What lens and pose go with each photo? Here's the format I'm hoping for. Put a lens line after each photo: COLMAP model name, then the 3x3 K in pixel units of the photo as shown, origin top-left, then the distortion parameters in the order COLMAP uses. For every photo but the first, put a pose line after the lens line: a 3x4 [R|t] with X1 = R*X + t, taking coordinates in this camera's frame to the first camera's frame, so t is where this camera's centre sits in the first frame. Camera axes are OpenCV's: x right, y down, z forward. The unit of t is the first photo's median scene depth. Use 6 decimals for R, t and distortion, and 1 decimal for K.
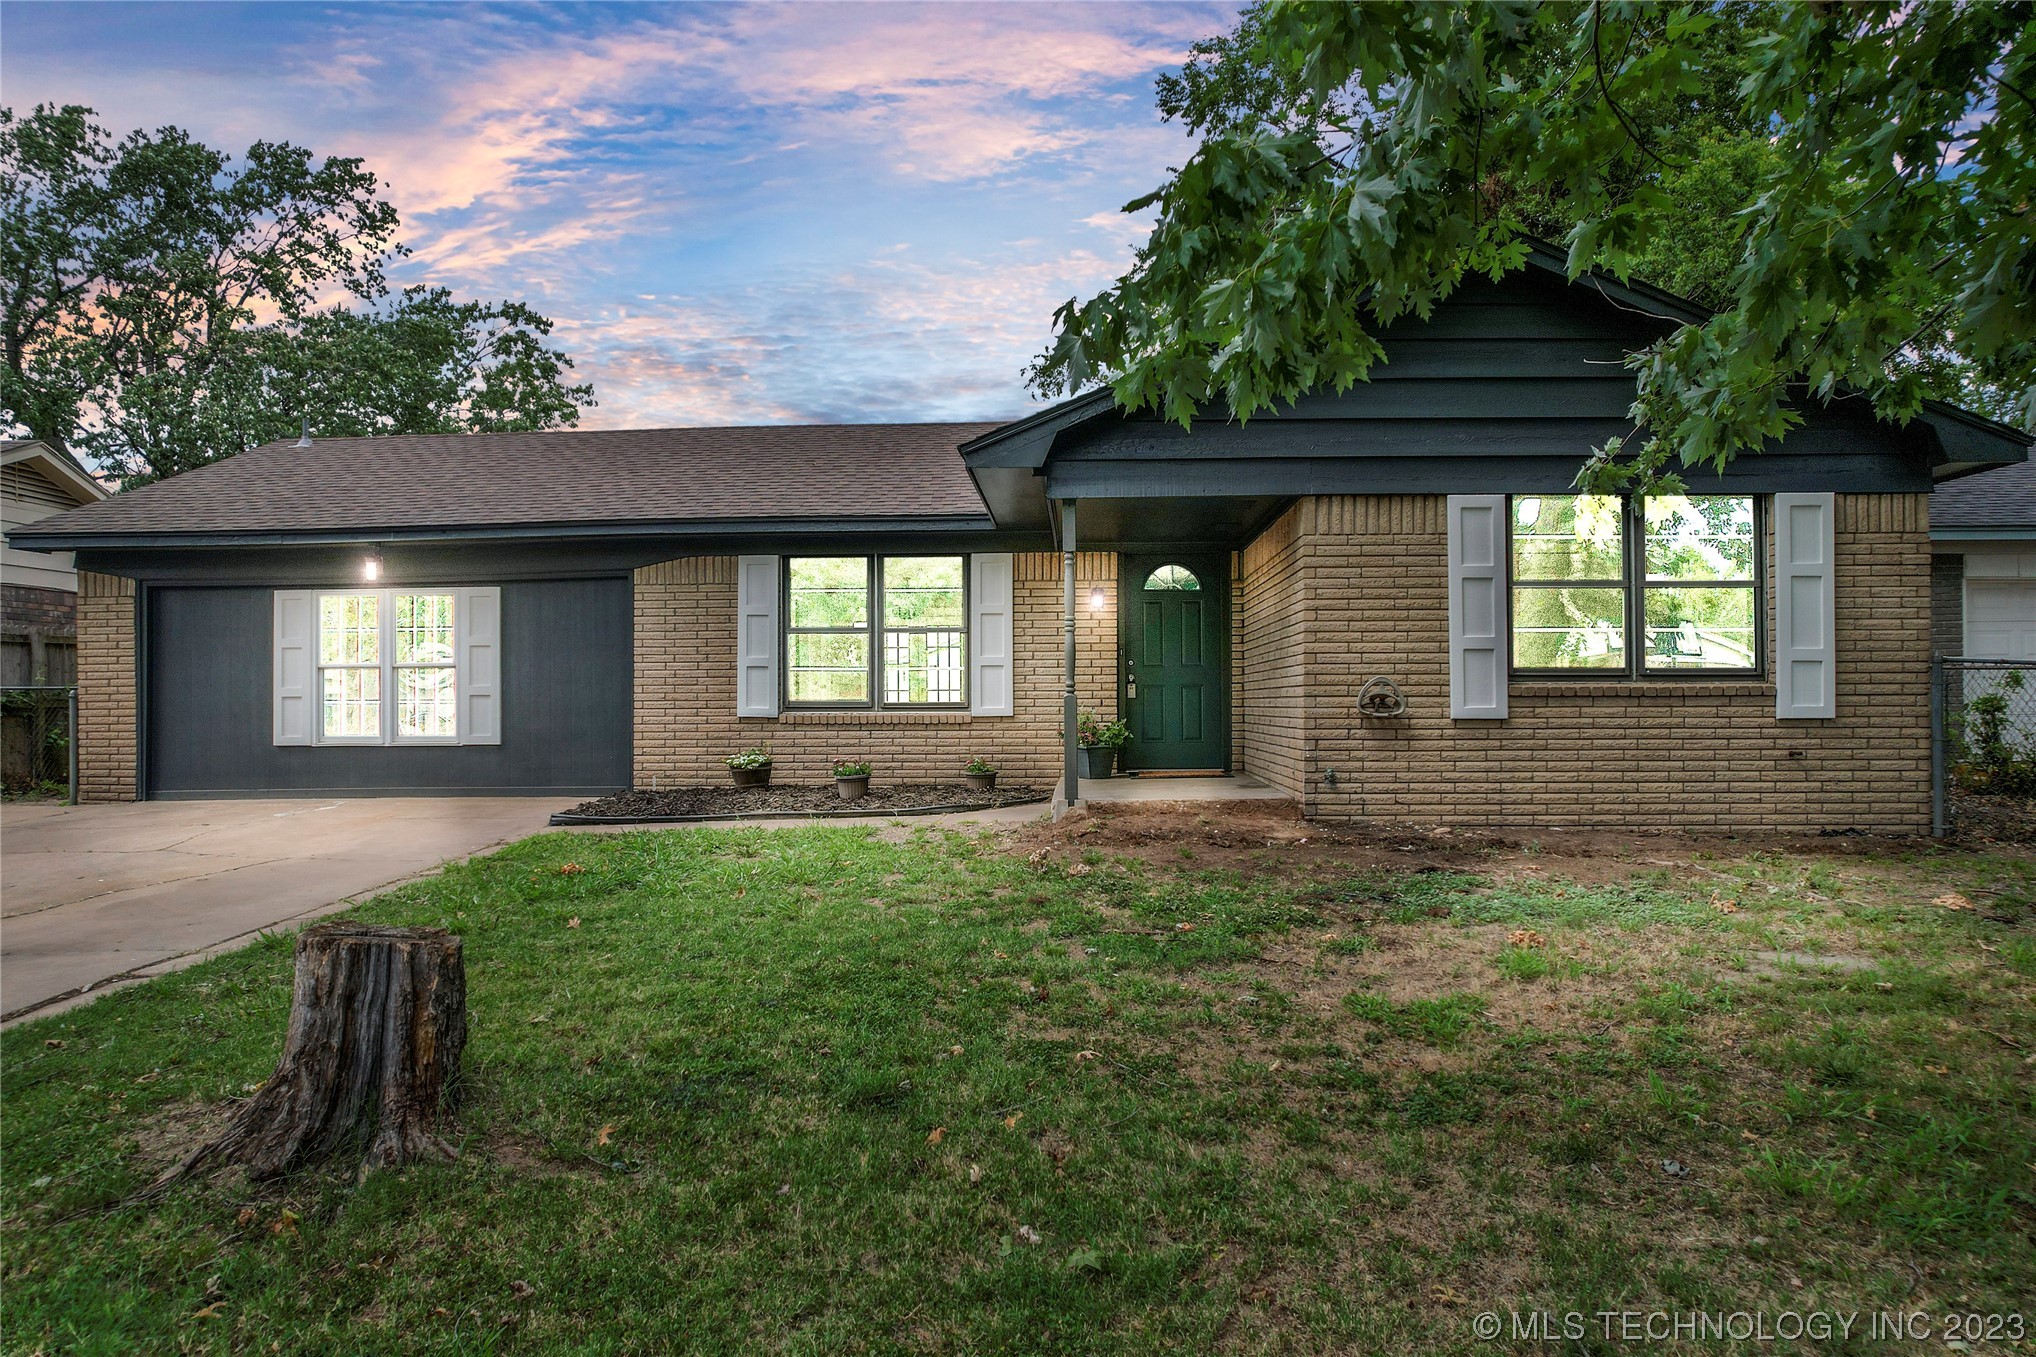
lens RADIAL K [[1316.5, 0, 1042.6], [0, 1316.5, 687.5], [0, 0, 1]] dist [-0.076067, 0.068516]
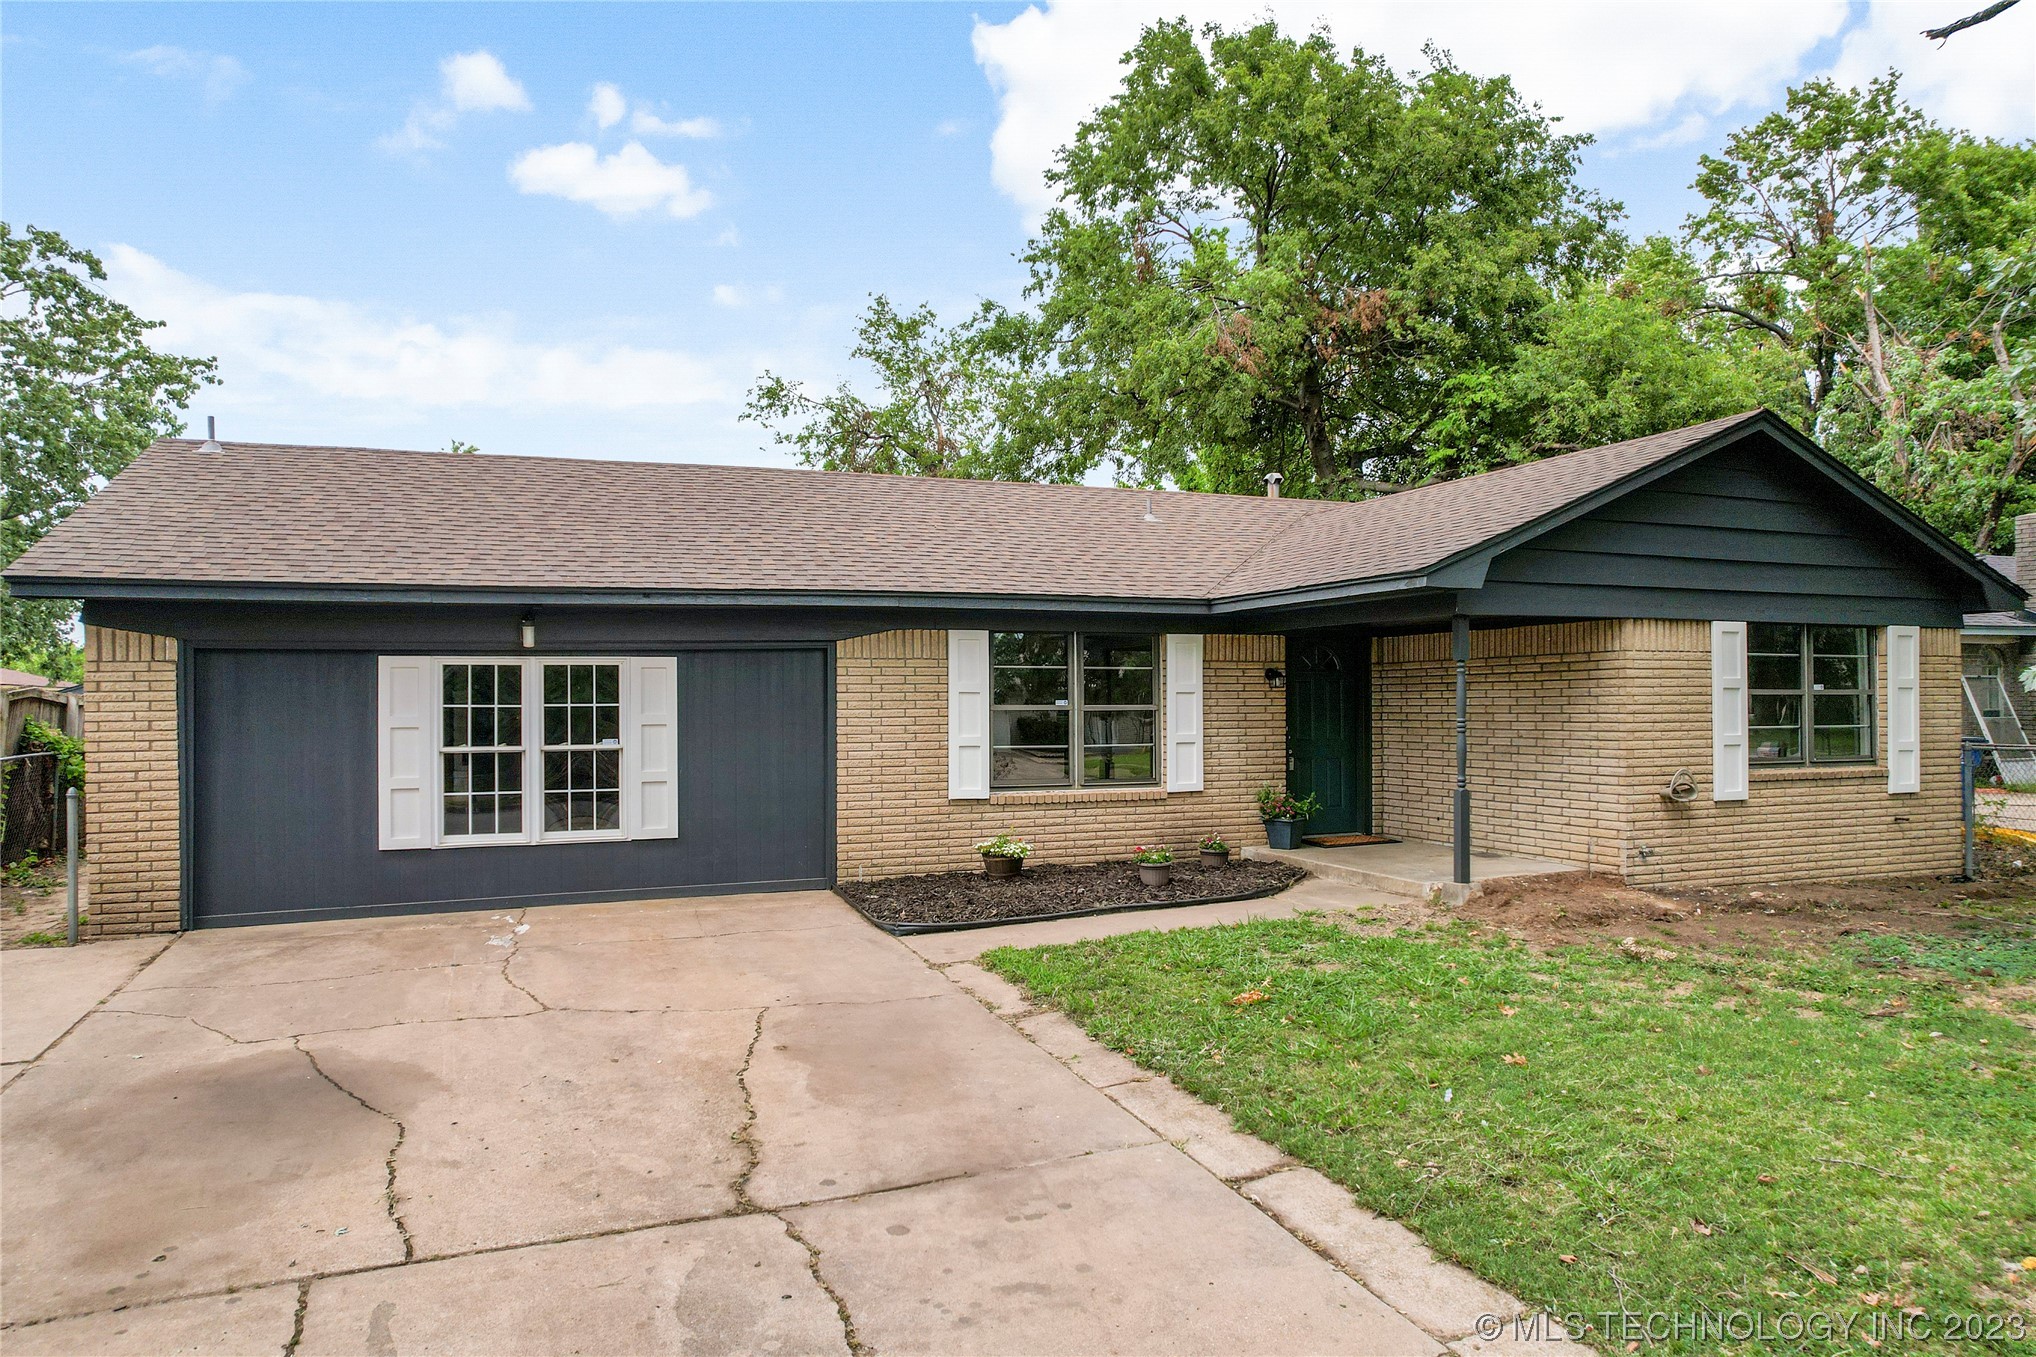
lens RADIAL K [[1316.5, 0, 1042.6], [0, 1316.5, 687.5], [0, 0, 1]] dist [-0.076067, 0.068516]
pose [[0.910502, 0.004707, 0.413478, -0.565343], [-0.004225, 0.999989, -0.002080, -0.057006], [-0.413483, 0.000146, 0.910512, 0.102384]]
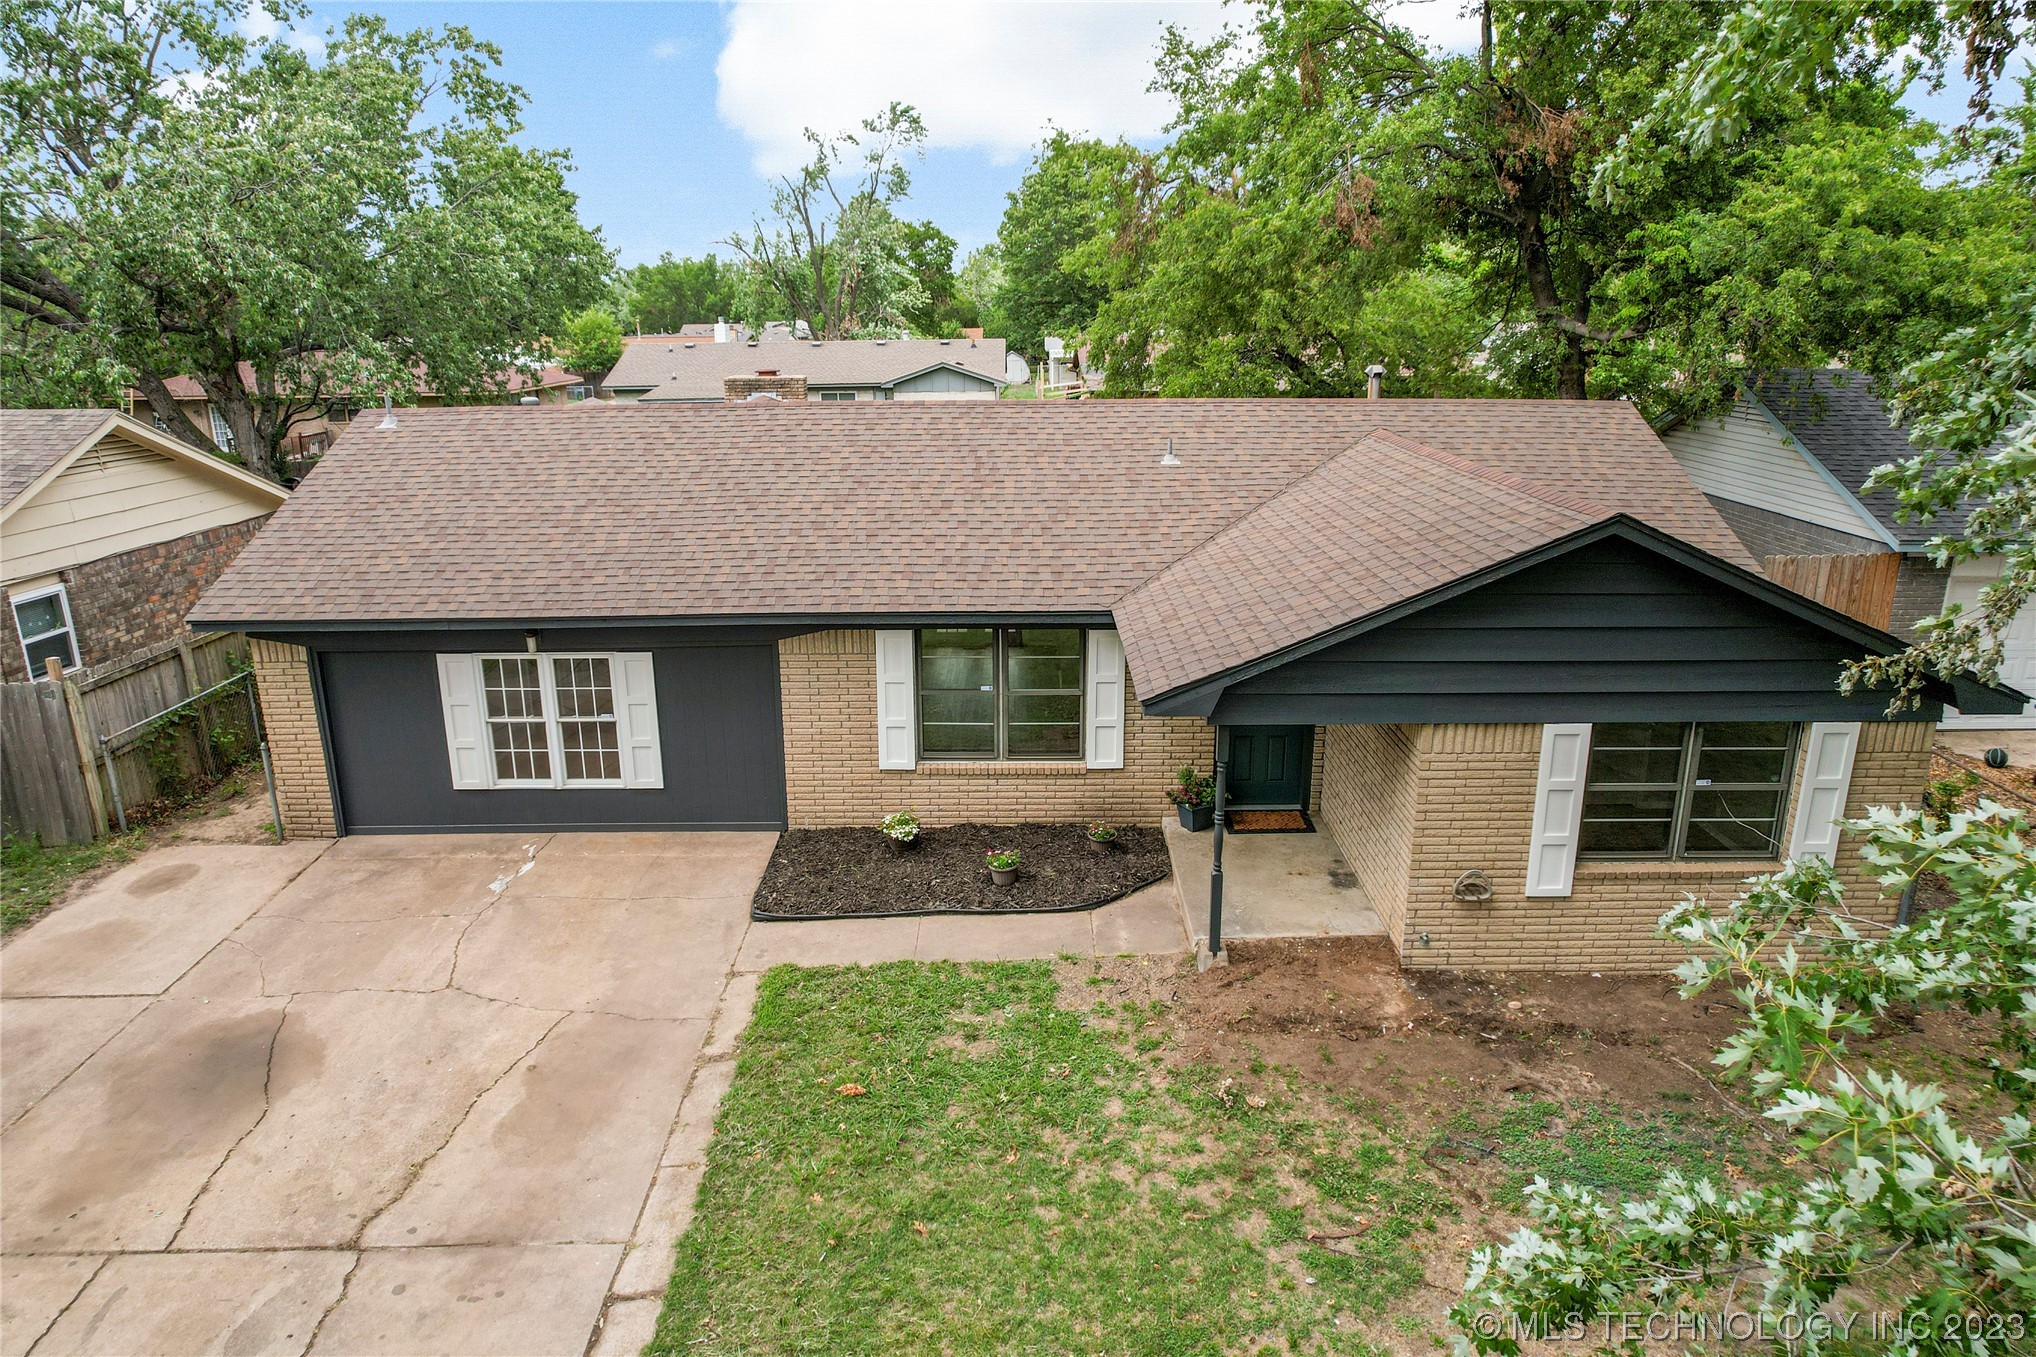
lens RADIAL K [[1332.8, 0, 1040.1], [0, 1332.8, 681.0], [0, 0, 1]] dist [-0.073233, 0.068843]
pose [[0.998875, -0.007777, 0.046769, -0.147202], [-0.006070, 0.957358, 0.288841, -0.382398], [-0.047021, -0.288800, 0.956234, -0.082572]]
